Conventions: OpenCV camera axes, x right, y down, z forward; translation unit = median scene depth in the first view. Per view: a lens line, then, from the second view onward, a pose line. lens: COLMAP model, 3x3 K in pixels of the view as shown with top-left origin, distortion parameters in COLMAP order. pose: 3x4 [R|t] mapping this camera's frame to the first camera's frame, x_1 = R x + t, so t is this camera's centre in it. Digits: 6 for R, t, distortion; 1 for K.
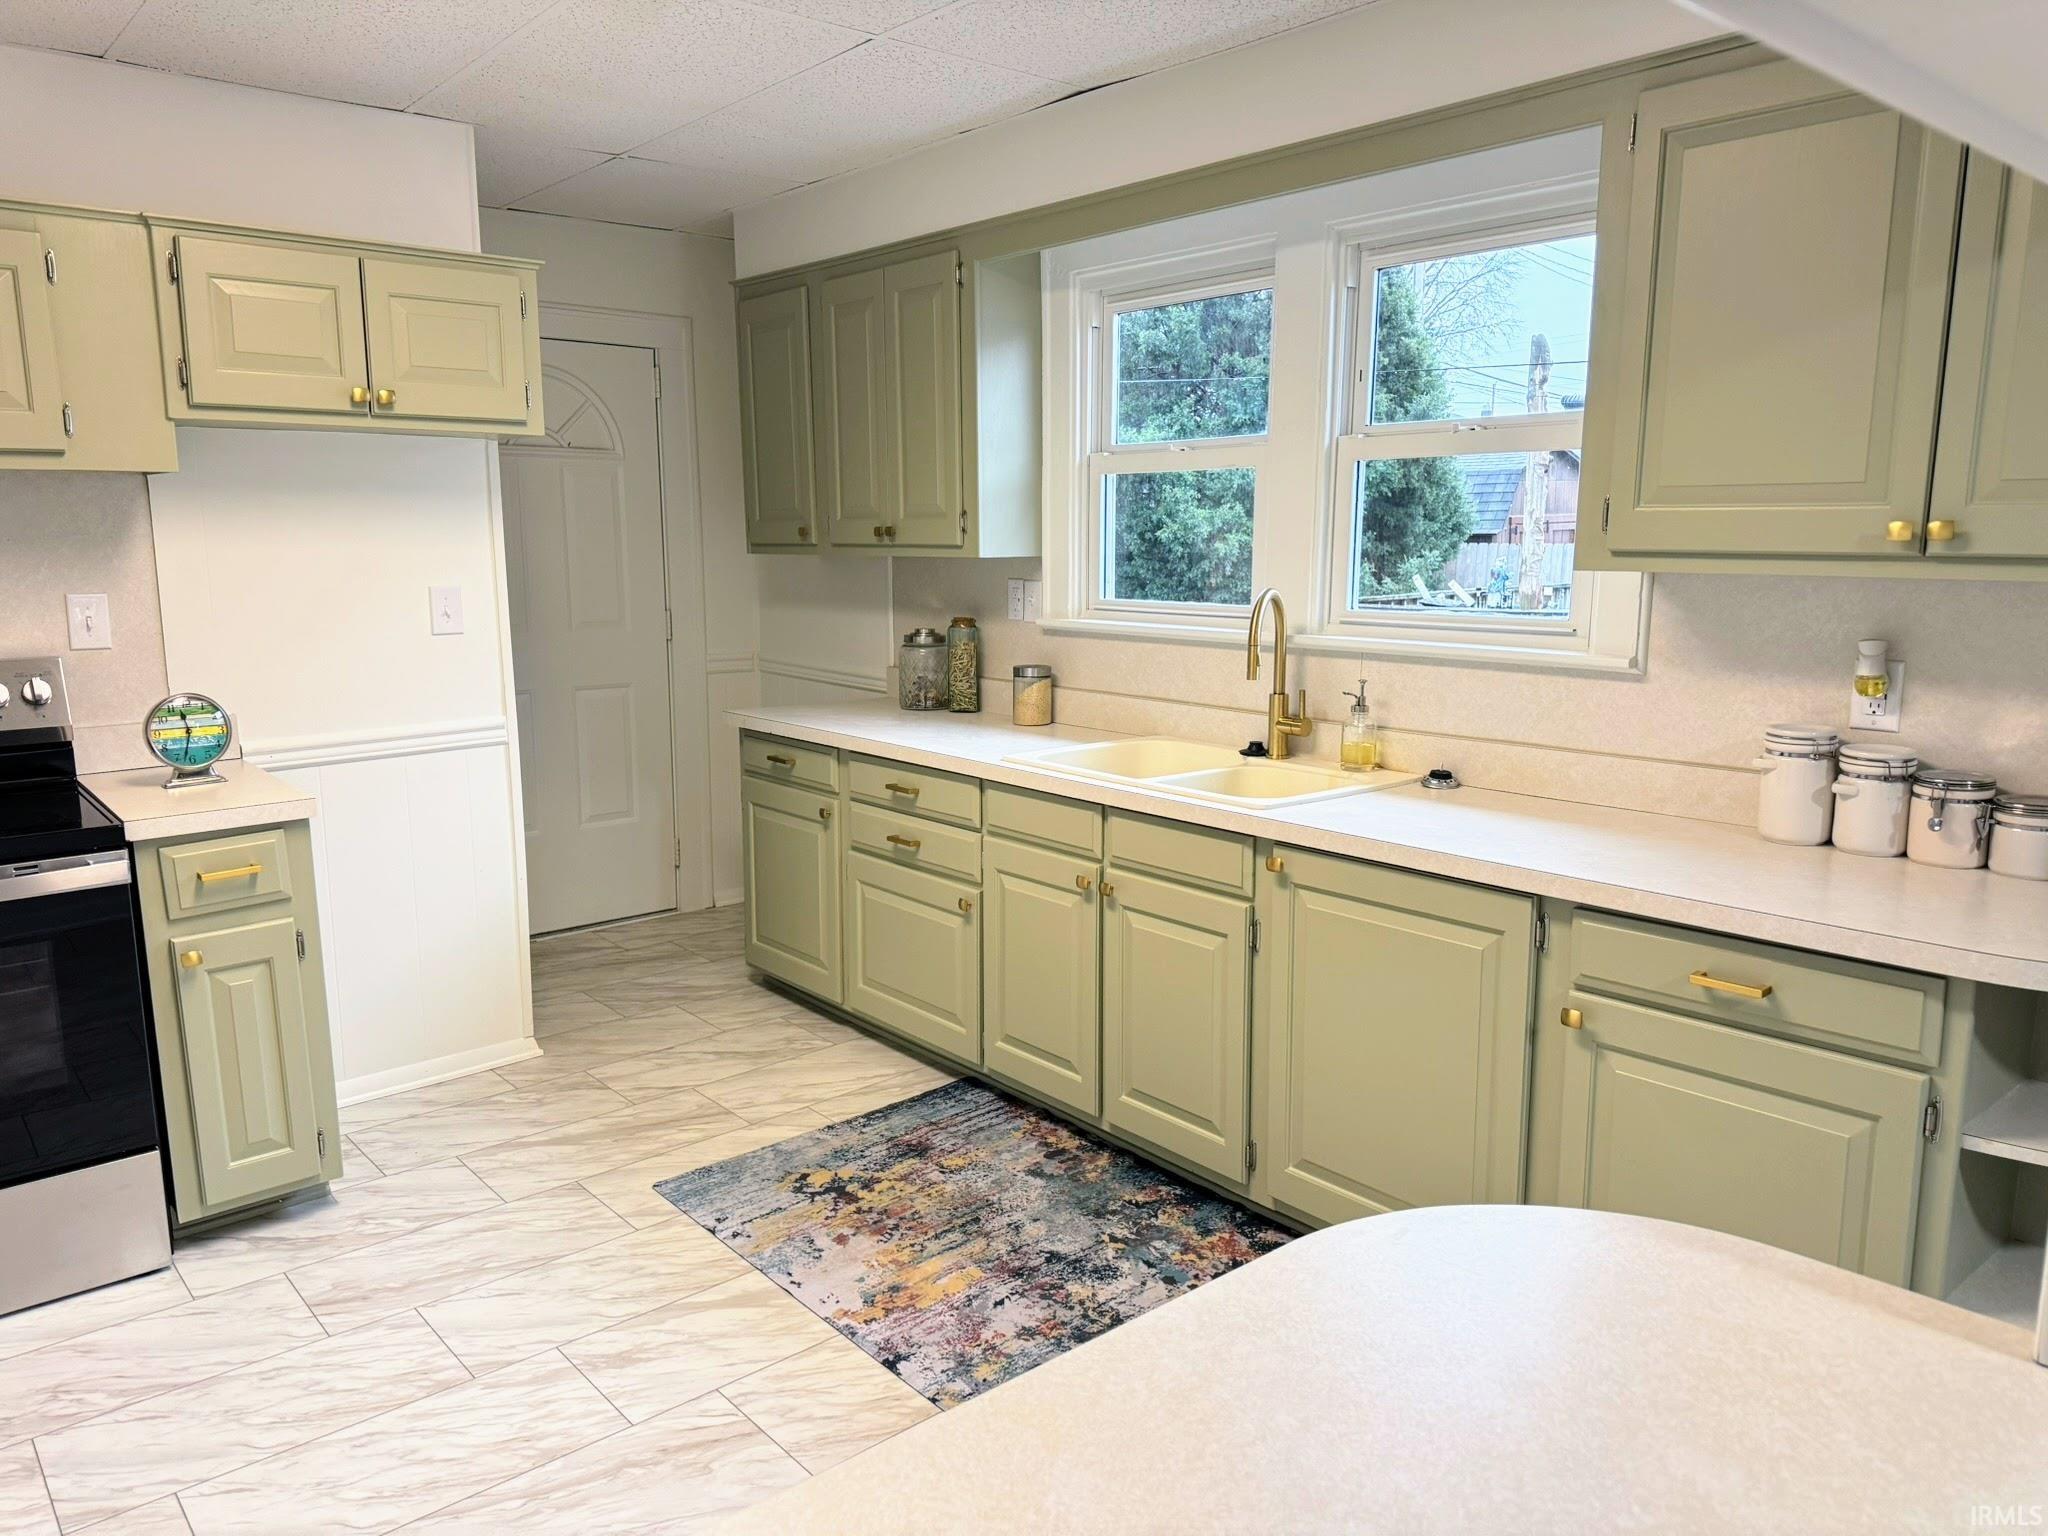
lens RADIAL K [[1443.4, 0, 1022.0], [0, 1443.4, 756.3], [0, 0, 1]] dist [0.018550, -0.017993]
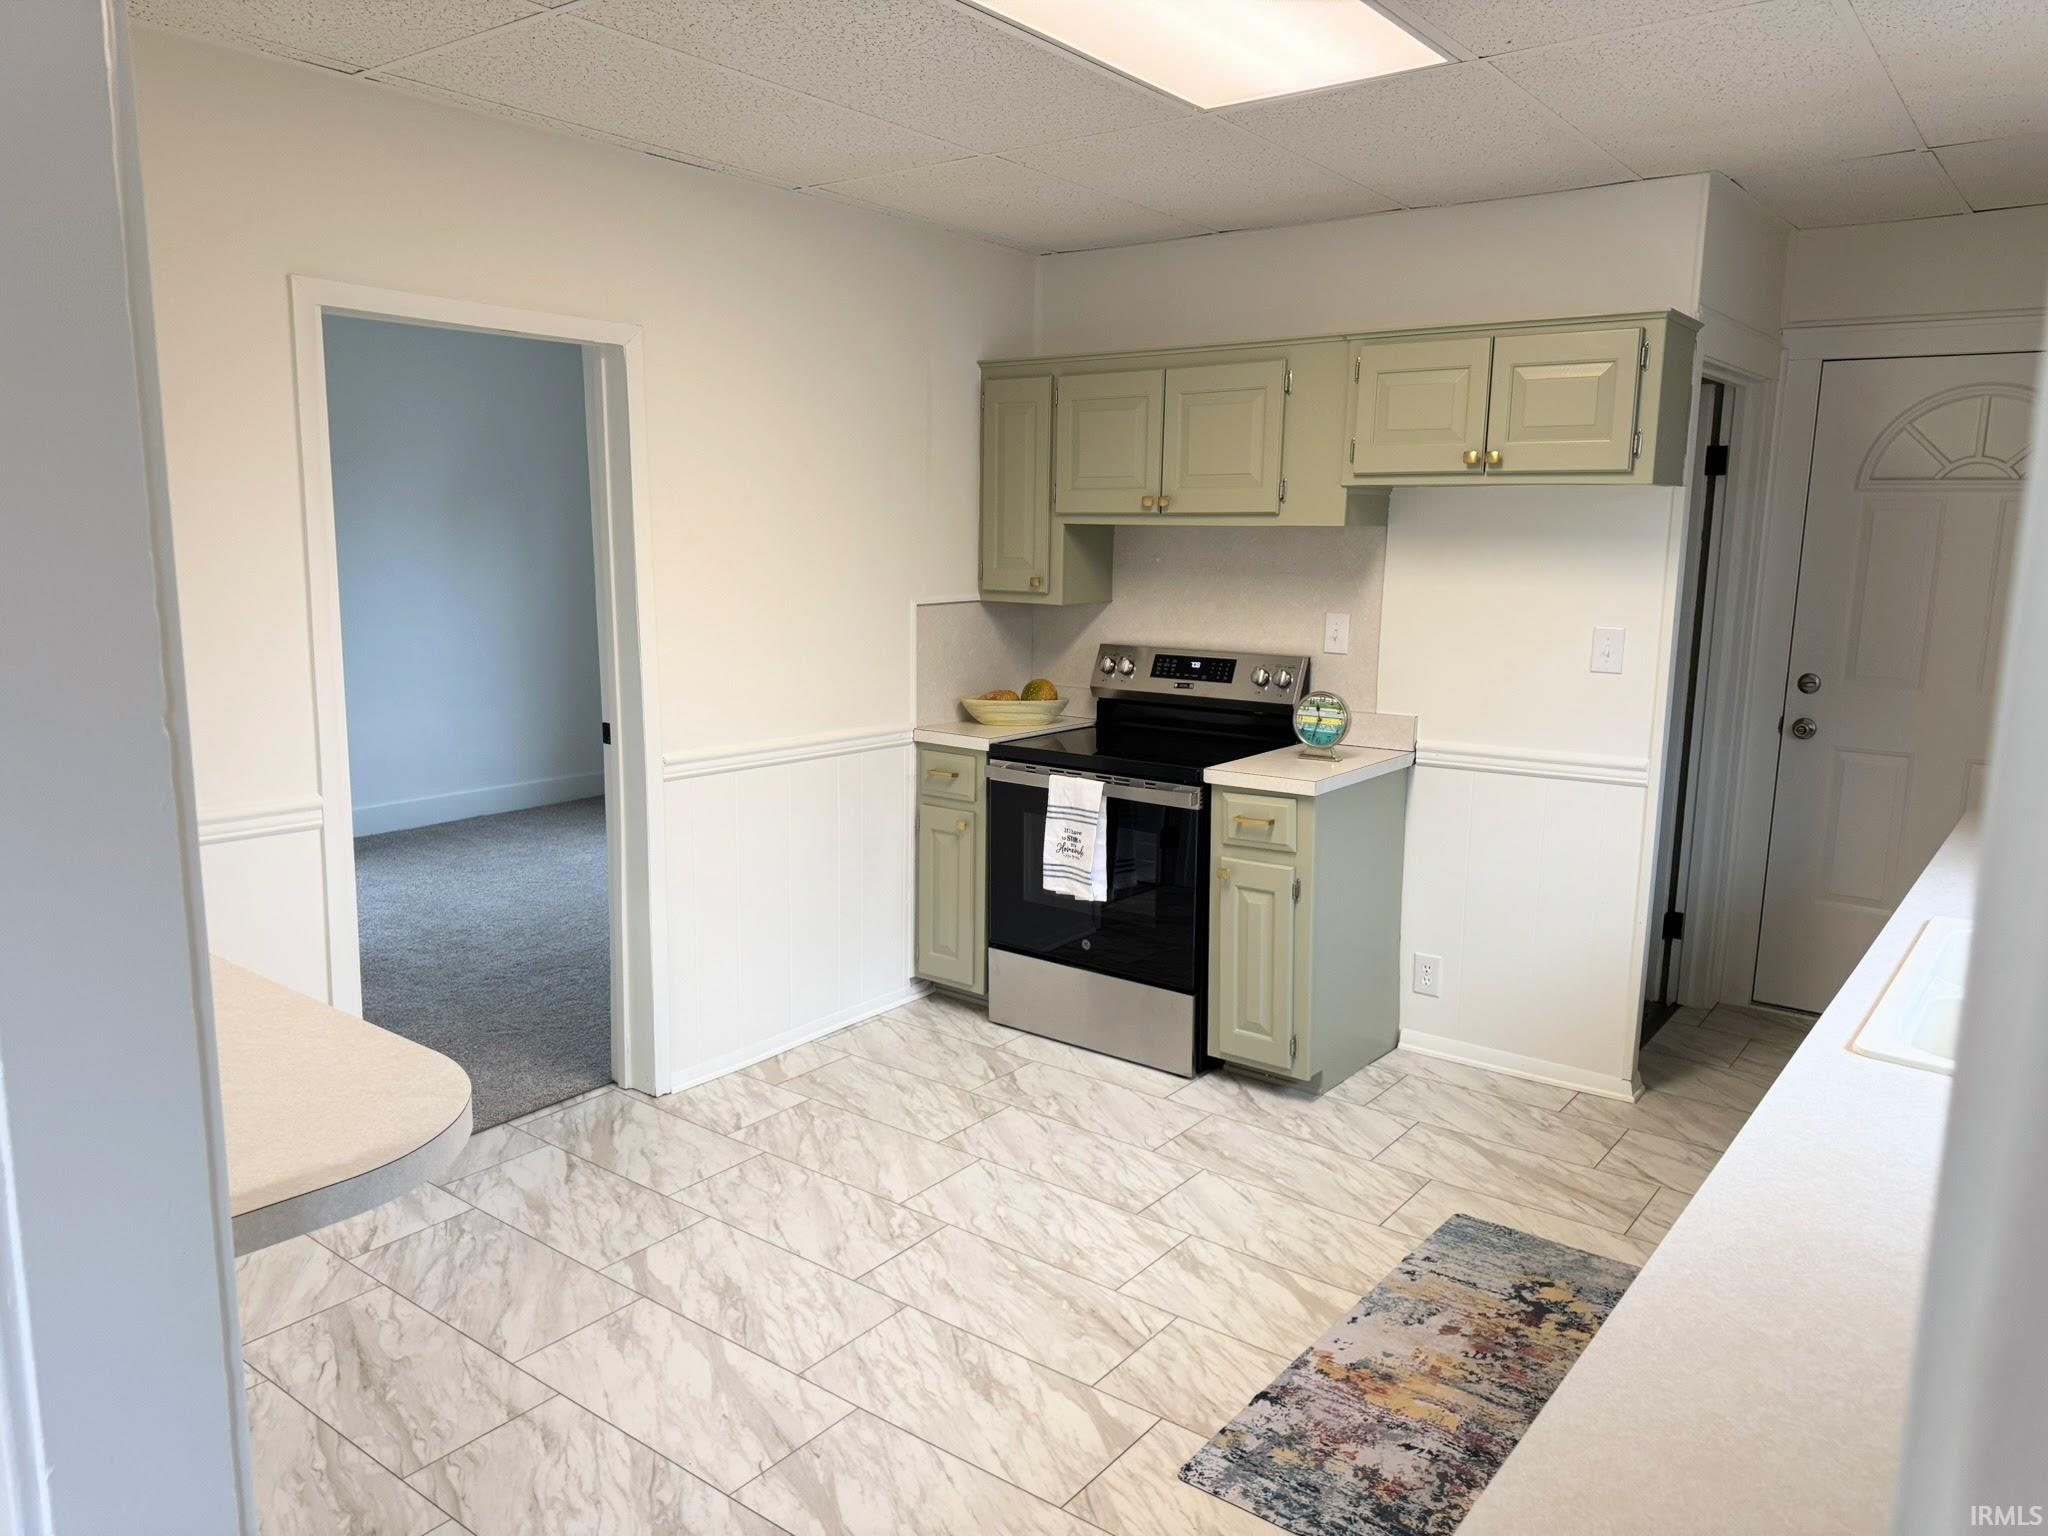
lens RADIAL K [[1443.4, 0, 1027.2], [0, 1443.4, 764.6], [0, 0, 1]] dist [0.018550, -0.017993]
pose [[0.189868, 0.164641, -0.967907, 0.677056], [-0.167467, 0.976823, 0.133307, -0.110160], [0.967422, 0.136782, 0.213040, 0.467513]]
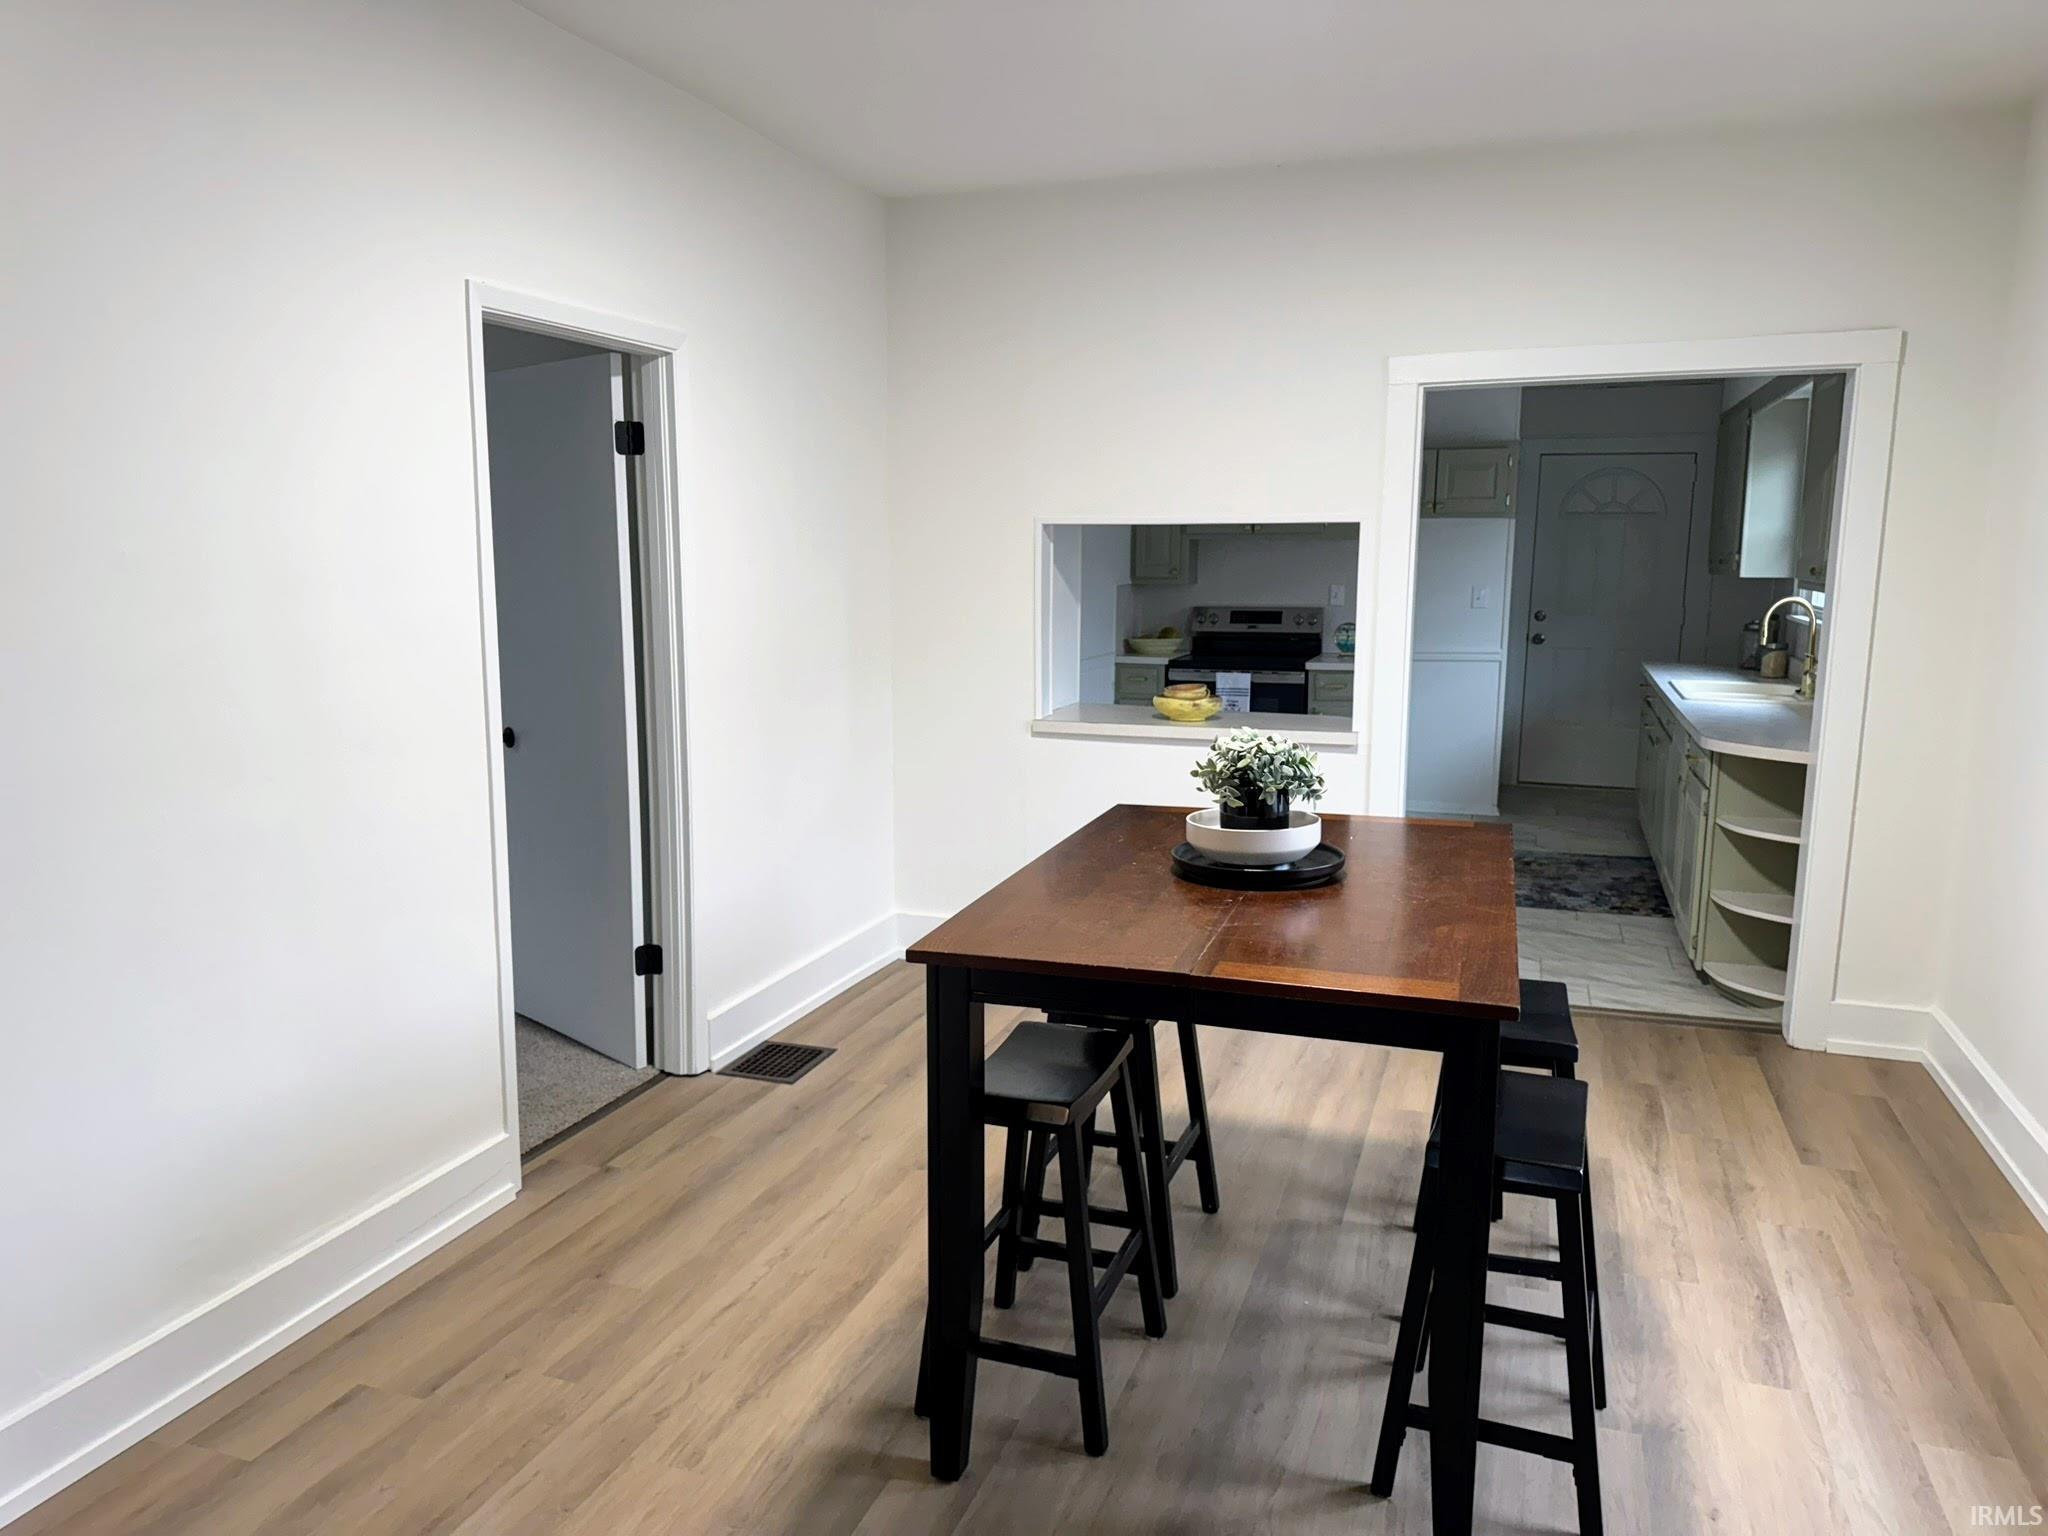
lens RADIAL K [[1443.4, 0, 994.4], [0, 1443.4, 769.2], [0, 0, 1]] dist [0.018550, -0.017993]
pose [[0.480368, 0.135052, -0.866607, 1.433366], [-0.139159, 0.987293, 0.076722, 0.108512], [0.865957, 0.083741, 0.493058, -0.833169]]
